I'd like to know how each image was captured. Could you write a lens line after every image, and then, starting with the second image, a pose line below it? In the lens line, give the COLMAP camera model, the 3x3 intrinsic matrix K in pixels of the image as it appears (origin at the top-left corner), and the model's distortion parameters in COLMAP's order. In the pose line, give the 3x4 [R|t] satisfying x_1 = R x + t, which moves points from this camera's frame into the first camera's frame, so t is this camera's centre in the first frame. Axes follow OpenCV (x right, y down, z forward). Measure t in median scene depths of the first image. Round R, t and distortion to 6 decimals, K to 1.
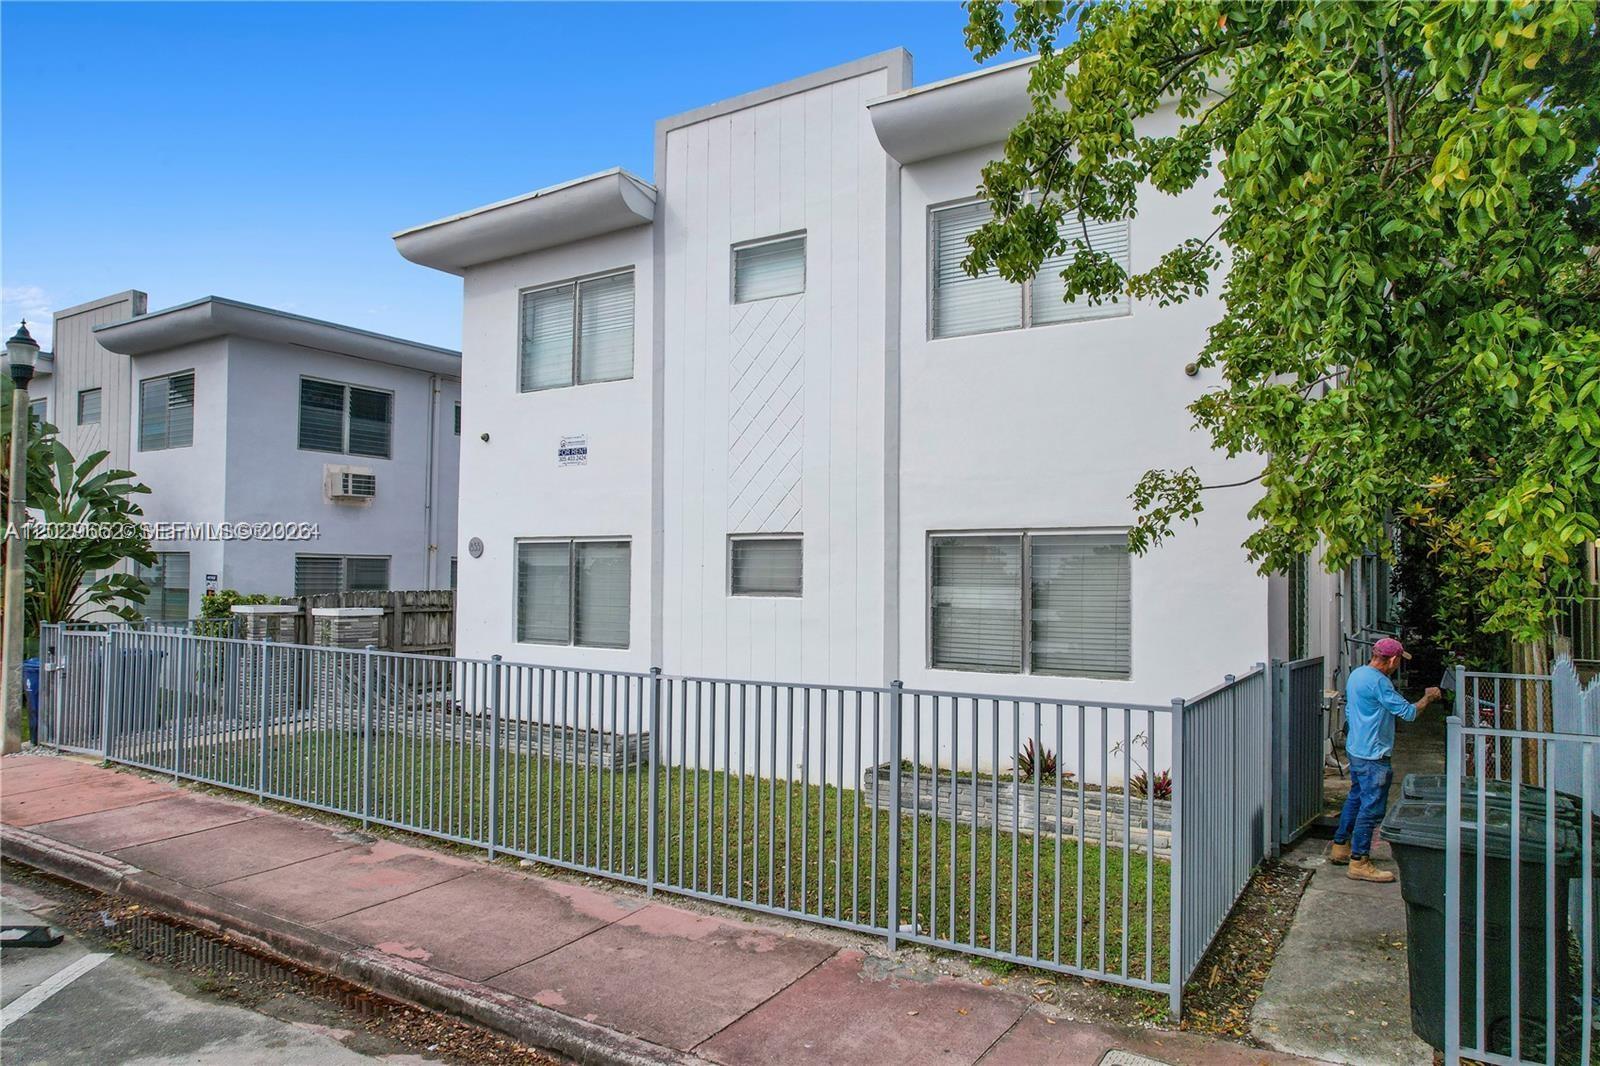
lens RADIAL K [[1020.6, 0, 800.0], [0, 1020.6, 533.0], [0, 0, 1]] dist [-0.064606, 0.059635]
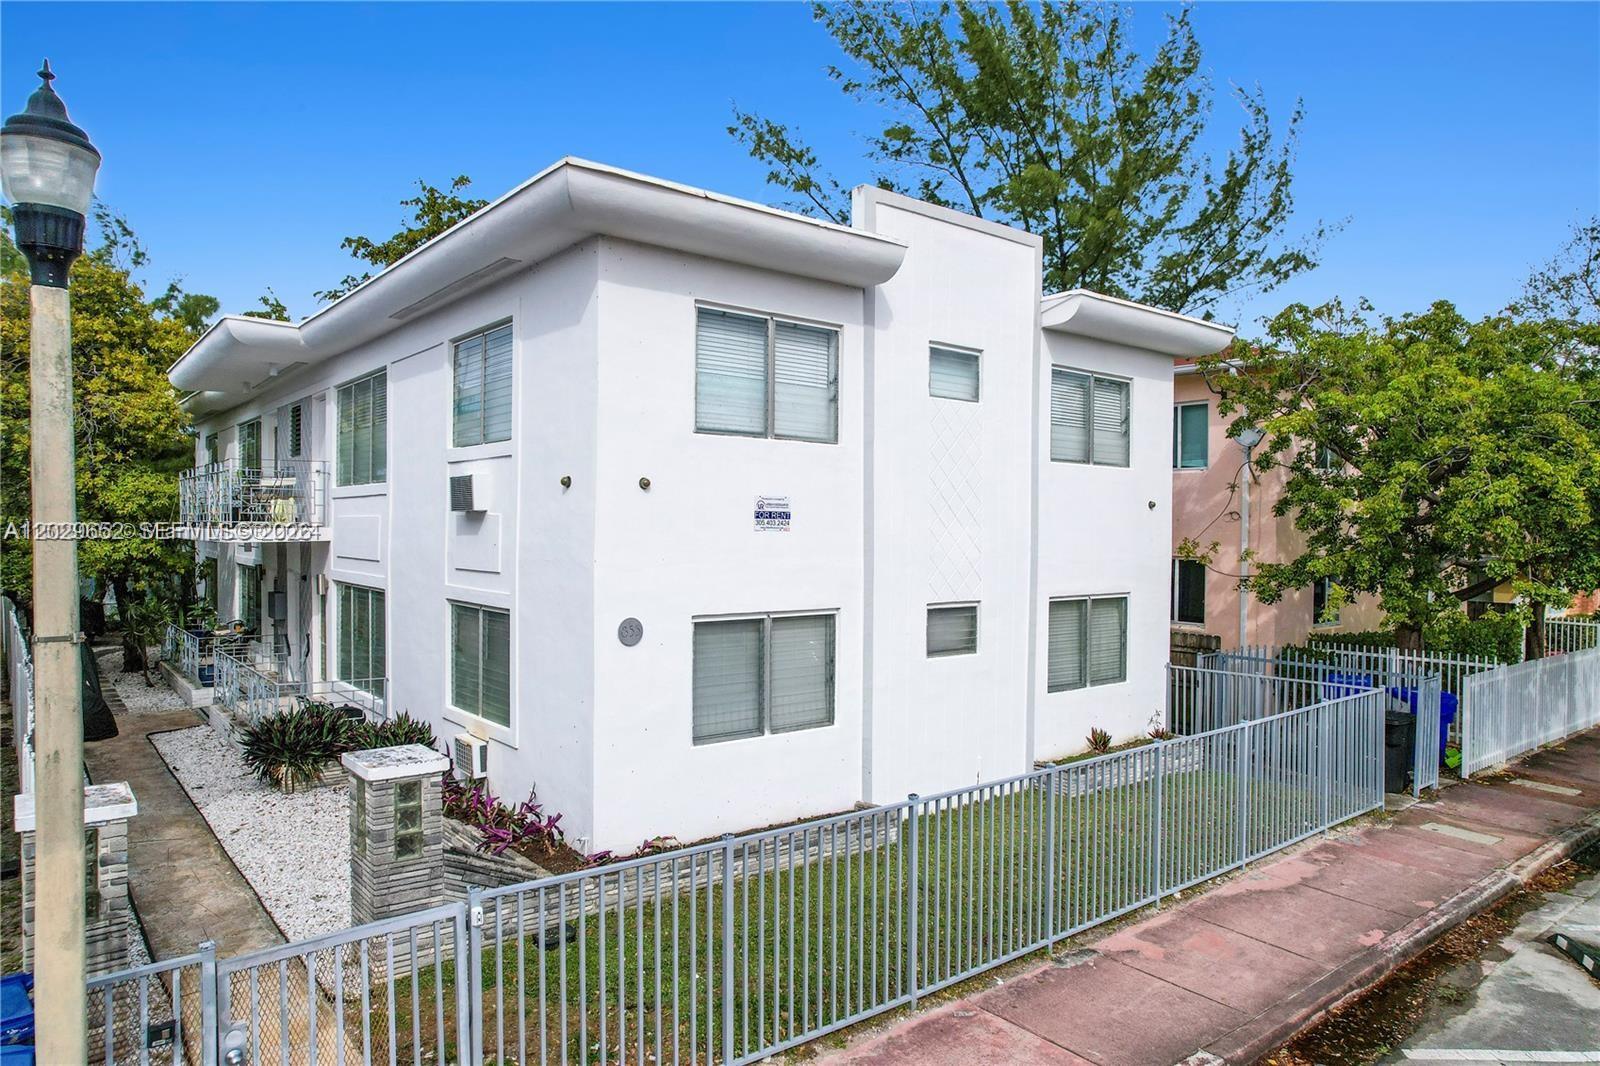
lens RADIAL K [[1020.6, 0, 800.0], [0, 1020.6, 533.0], [0, 0, 1]] dist [-0.064606, 0.059635]
pose [[0.316221, -0.007522, 0.948656, -1.204322], [-0.047503, 0.998589, 0.023752, -0.099313], [-0.947495, -0.052575, 0.315418, 0.802917]]
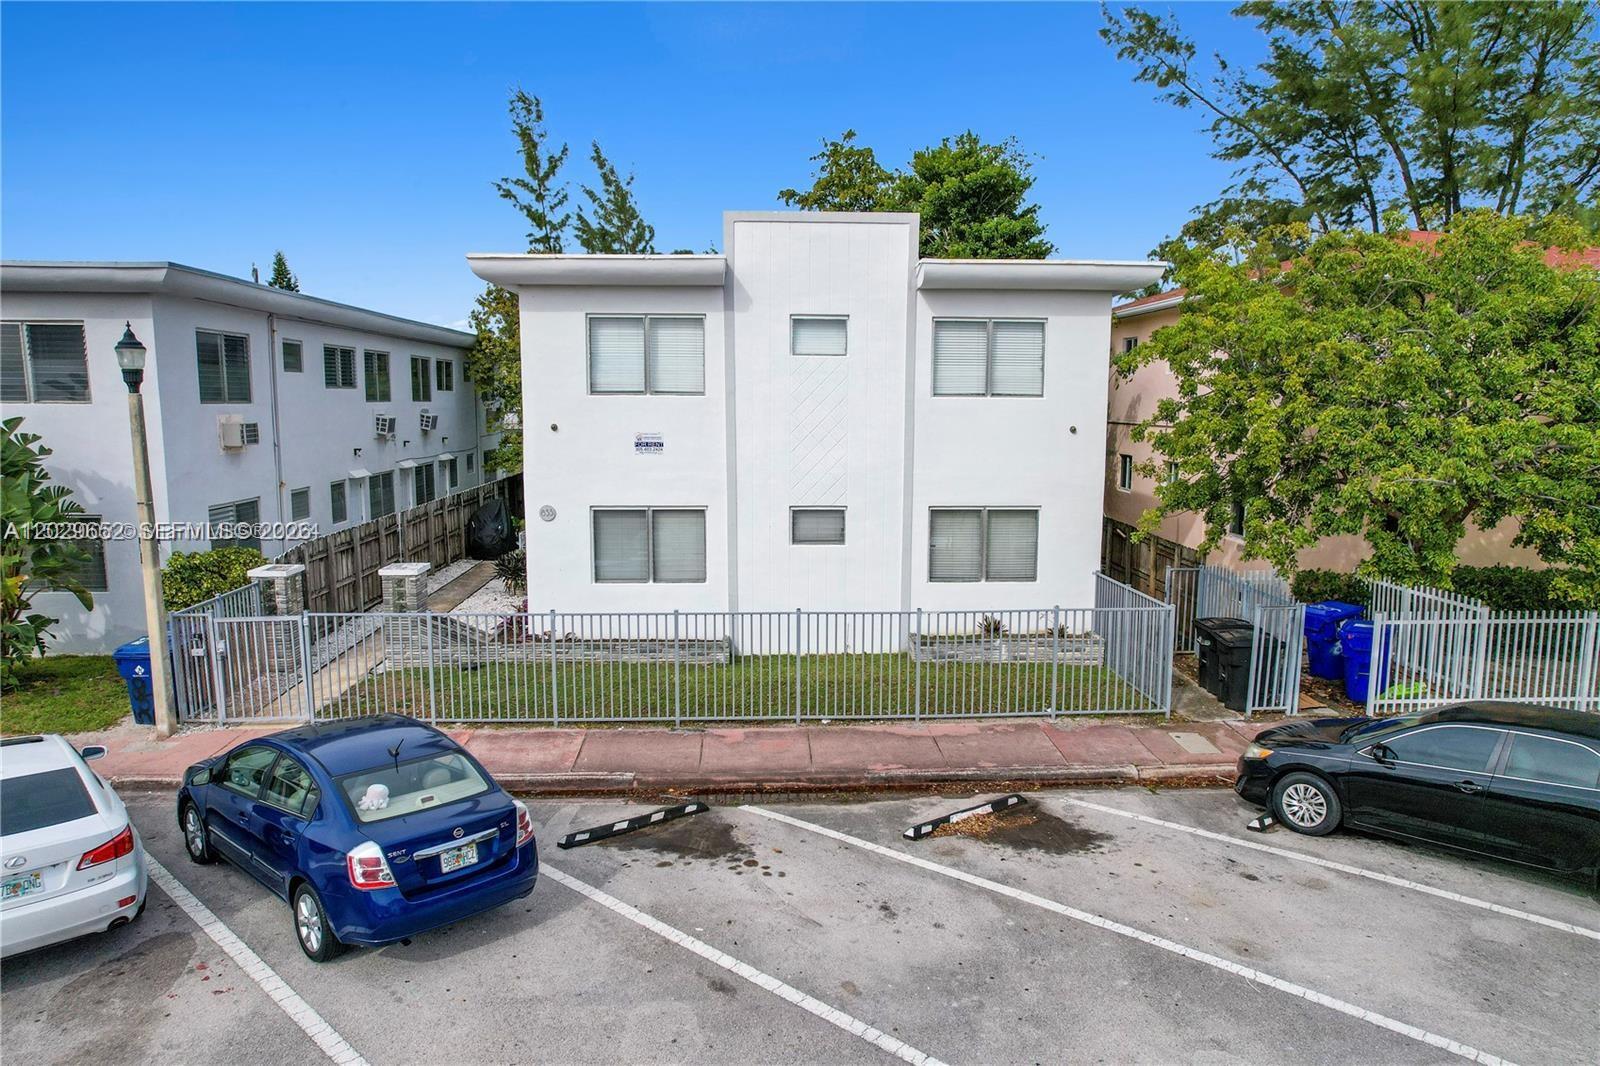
lens RADIAL K [[1020.6, 0, 800.0], [0, 1020.6, 533.0], [0, 0, 1]] dist [-0.064606, 0.059635]
pose [[0.816249, -0.078825, 0.572297, -0.978905], [-0.021554, 0.985802, 0.166521, -0.224096], [-0.577298, -0.148258, 0.802961, -0.274062]]
